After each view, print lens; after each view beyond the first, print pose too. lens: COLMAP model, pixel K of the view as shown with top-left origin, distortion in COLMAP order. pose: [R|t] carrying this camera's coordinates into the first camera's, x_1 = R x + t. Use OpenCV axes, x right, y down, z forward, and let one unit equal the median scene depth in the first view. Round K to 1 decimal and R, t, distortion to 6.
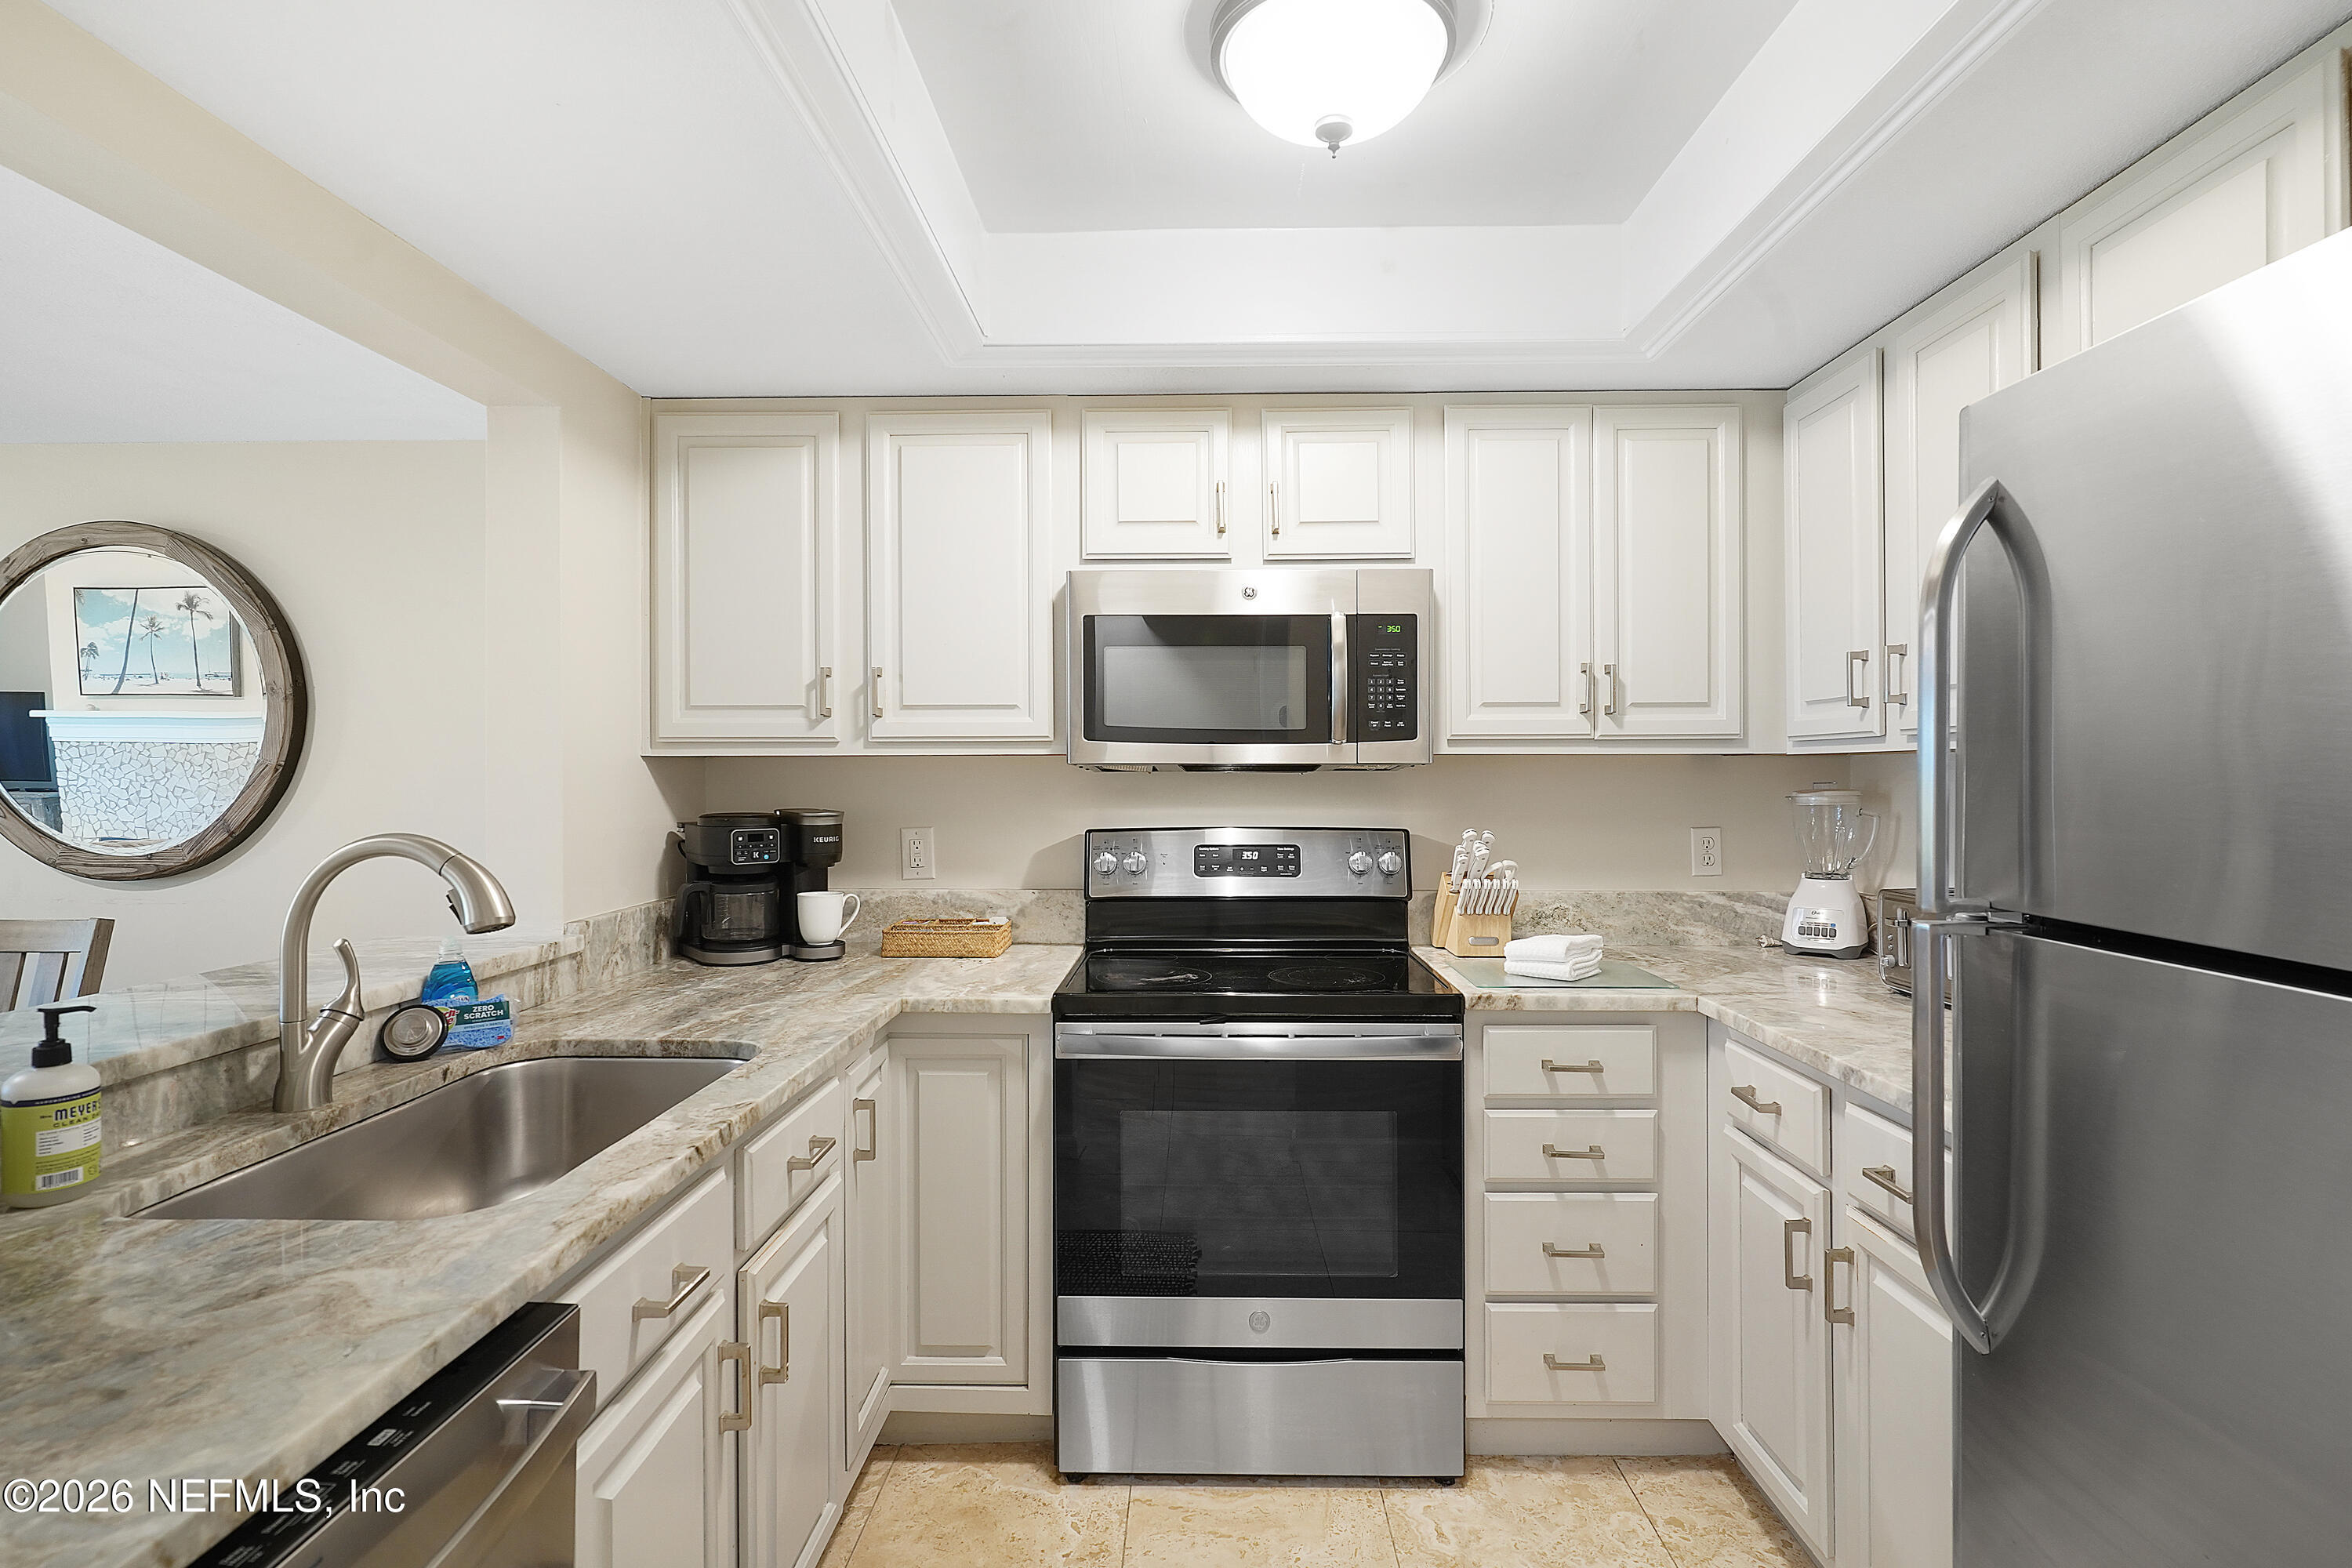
lens RADIAL K [[1148.2, 0, 1192.5], [0, 1148.2, 789.8], [0, 0, 1]] dist [-0.006034, 0.004735]
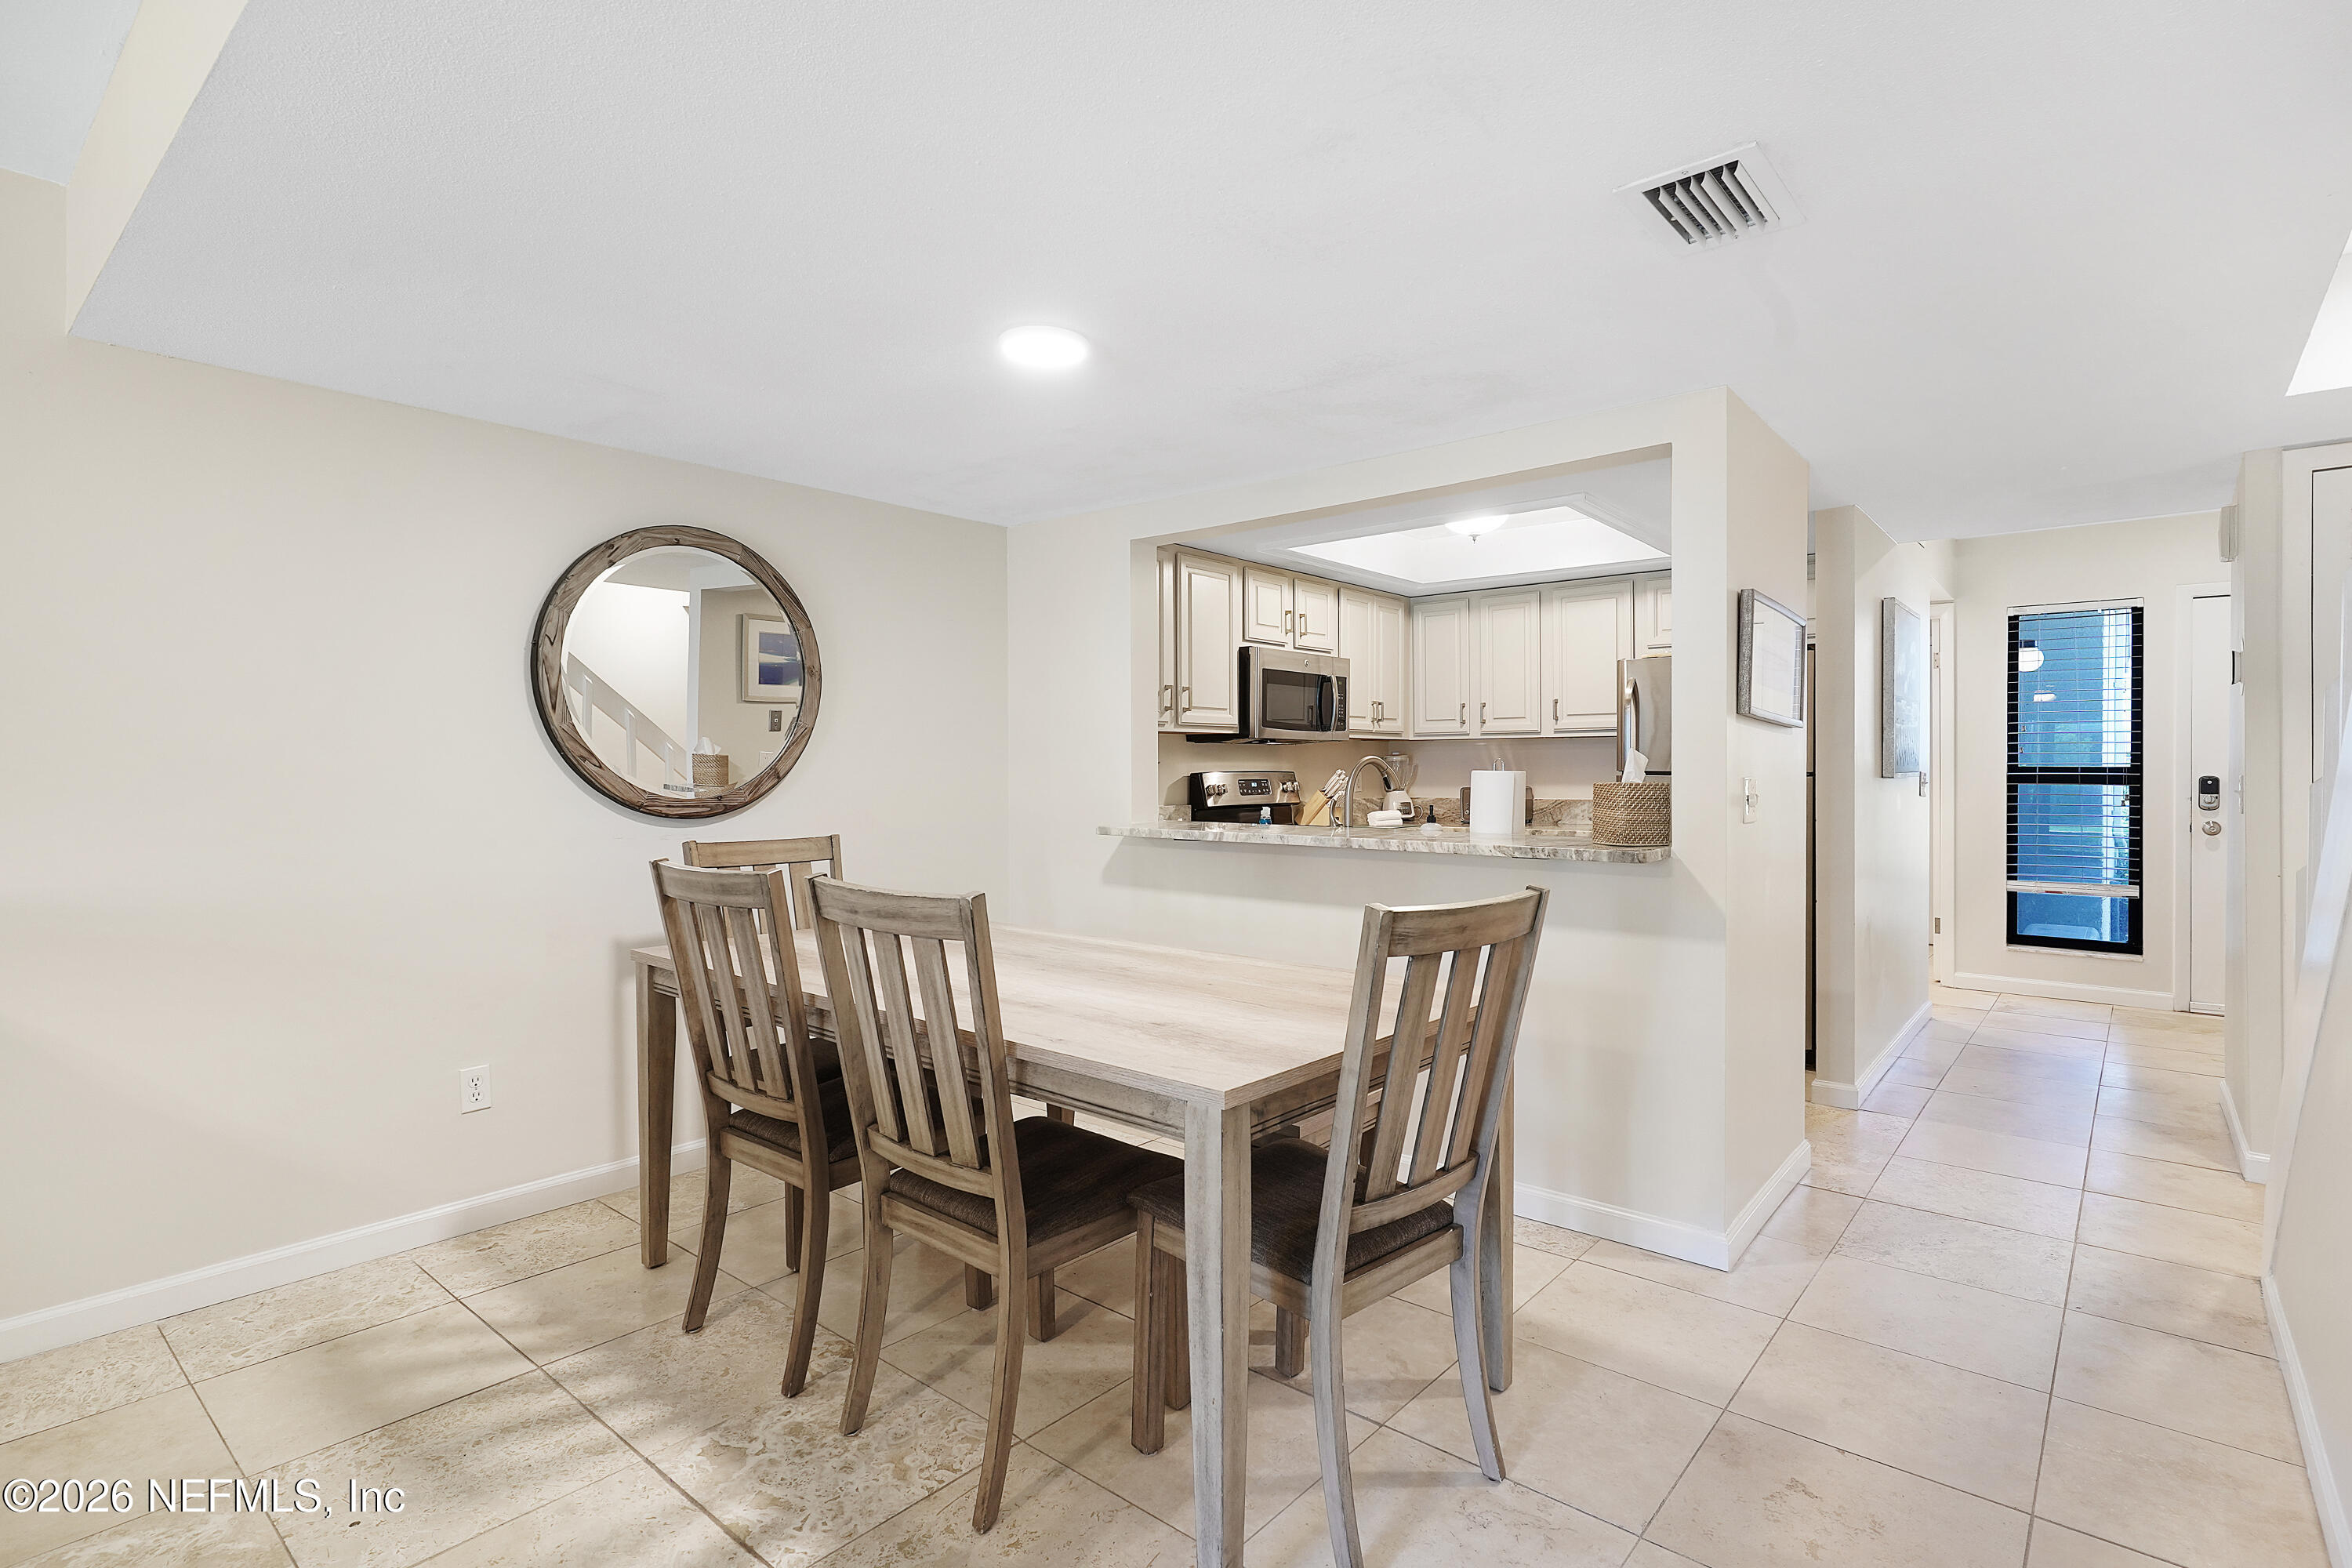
lens RADIAL K [[1148.2, 0, 1173.5], [0, 1148.2, 779.9], [0, 0, 1]] dist [-0.006034, 0.004735]
pose [[0.630039, -0.008198, 0.776520, -1.956984], [0.013940, 0.999903, -0.000754, 0.058202], [-0.776438, 0.011300, 0.630092, -0.220347]]
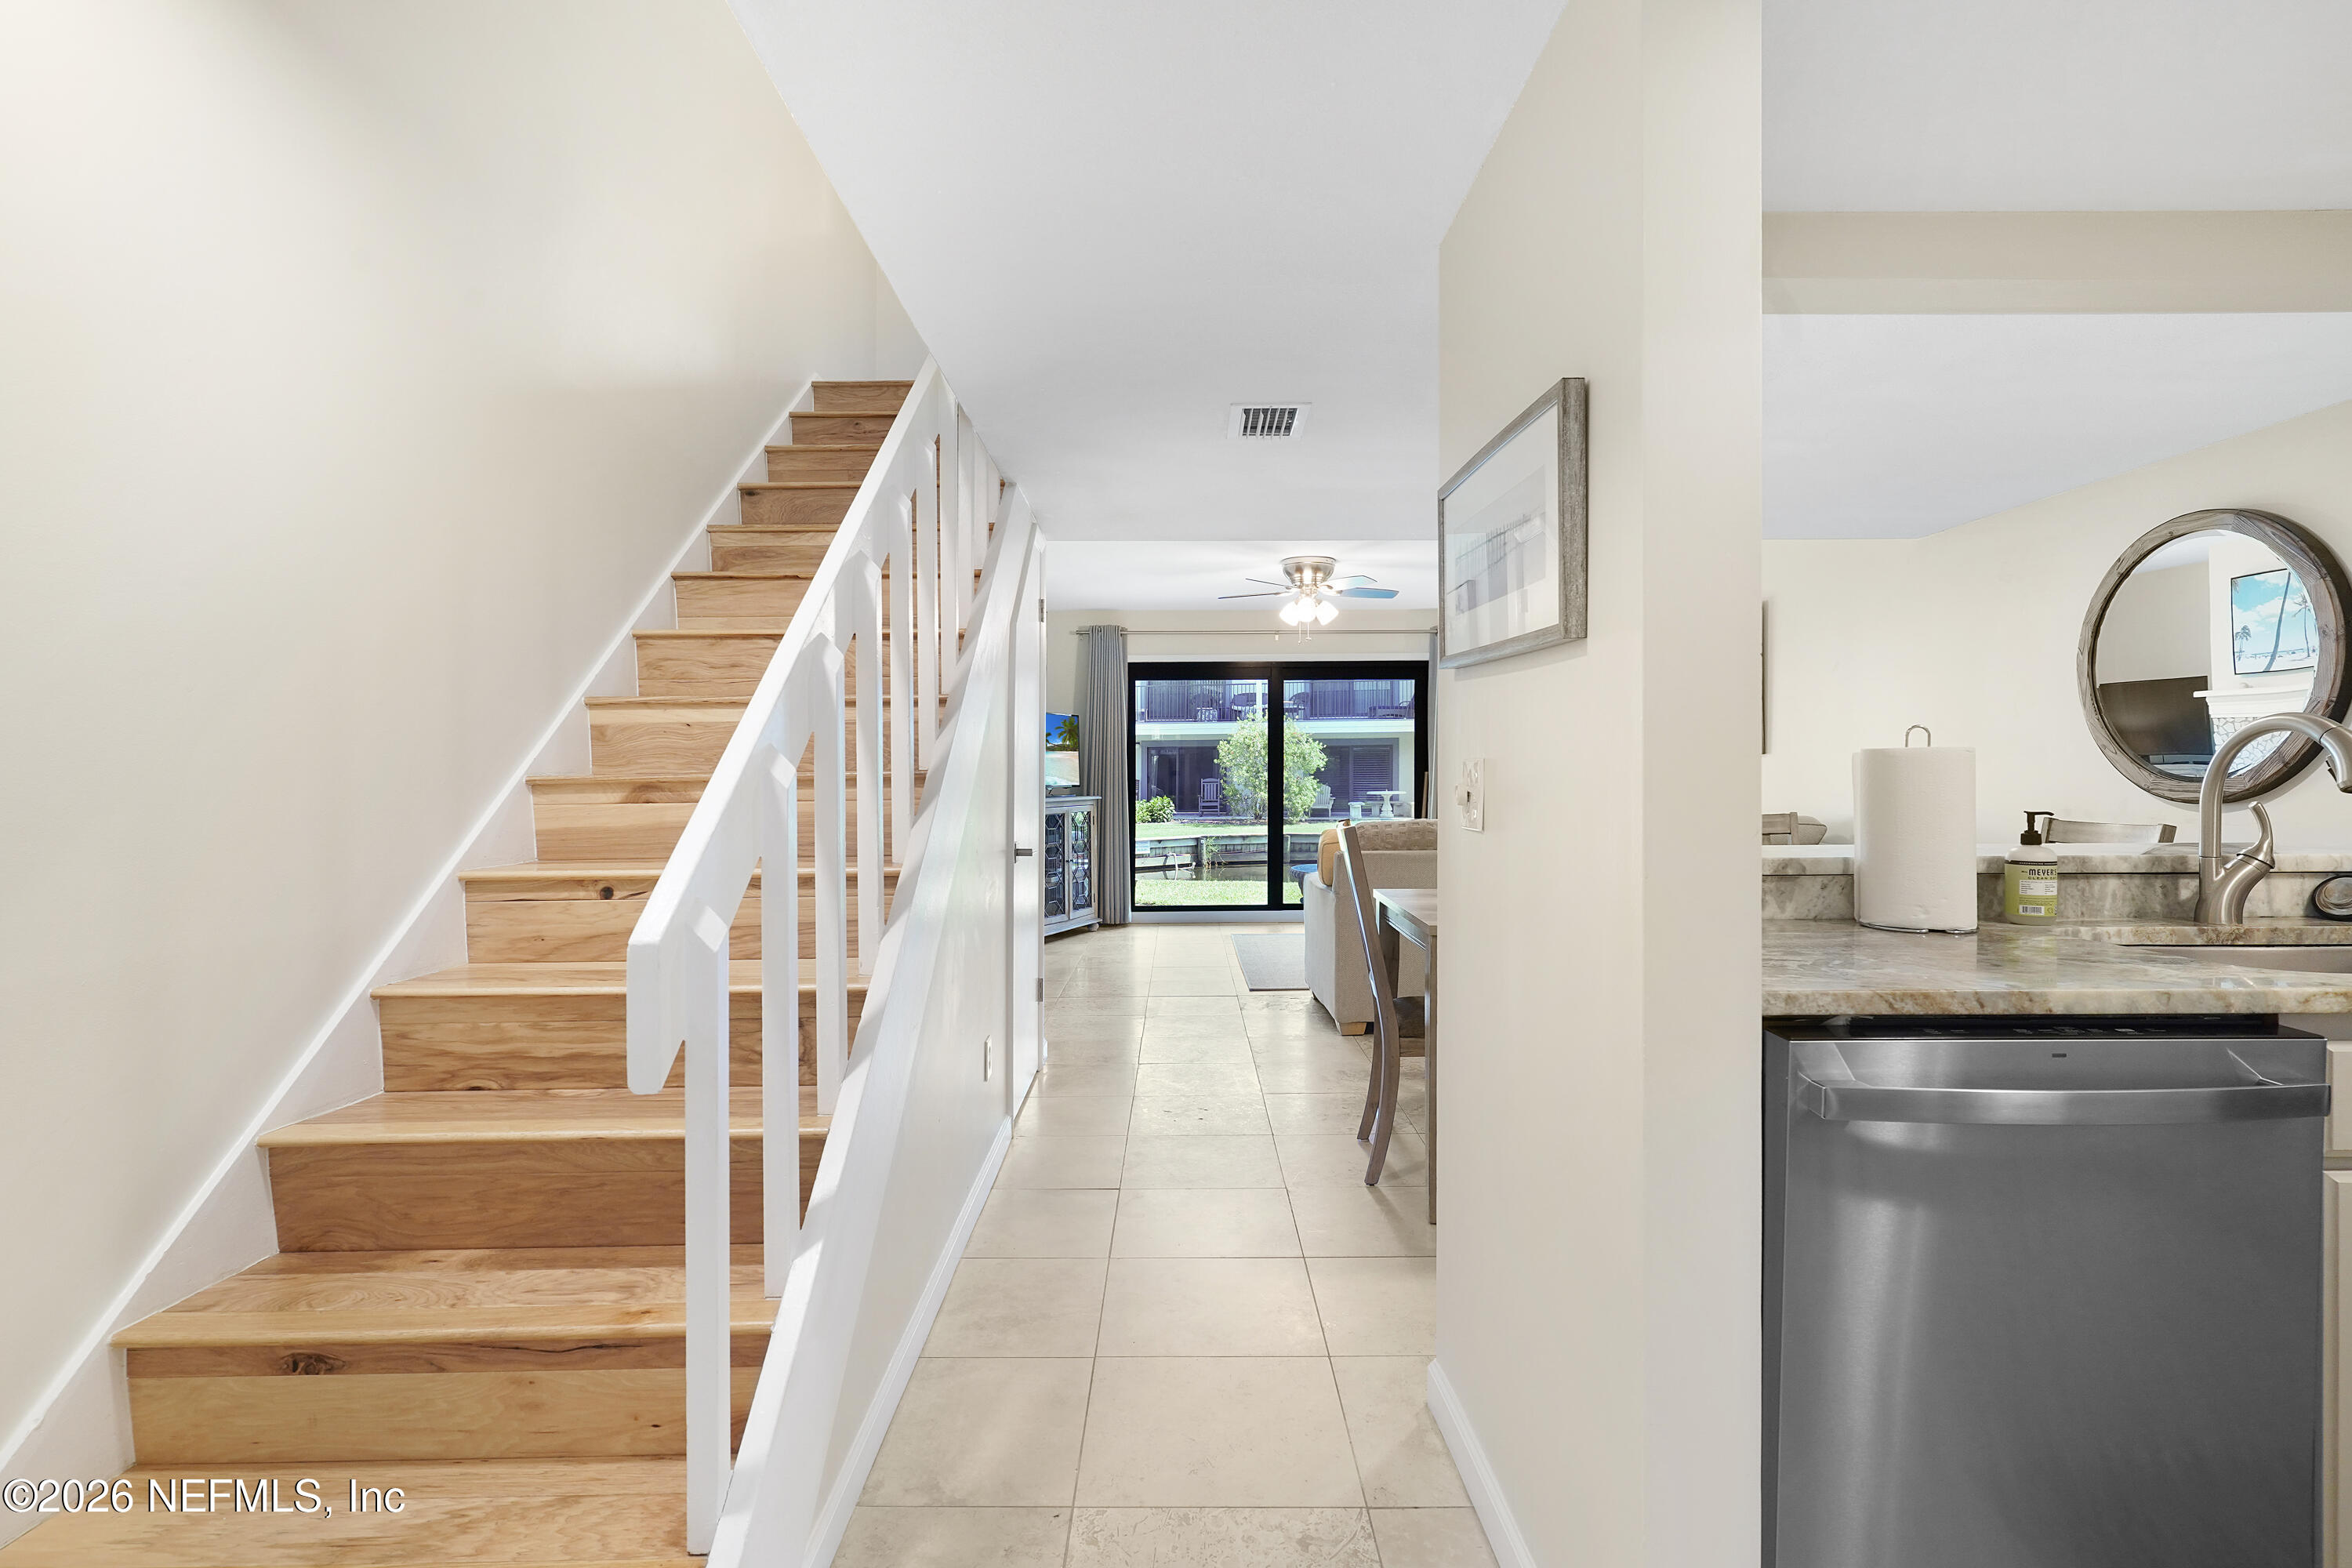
lens RADIAL K [[1148.2, 0, 1172.3], [0, 1148.2, 767.1], [0, 0, 1]] dist [-0.006034, 0.004735]
pose [[0.022165, -0.007083, -0.999729, 0.338706], [-0.011883, 0.999902, -0.007348, 0.079559], [0.999684, 0.012042, 0.022079, -0.152194]]
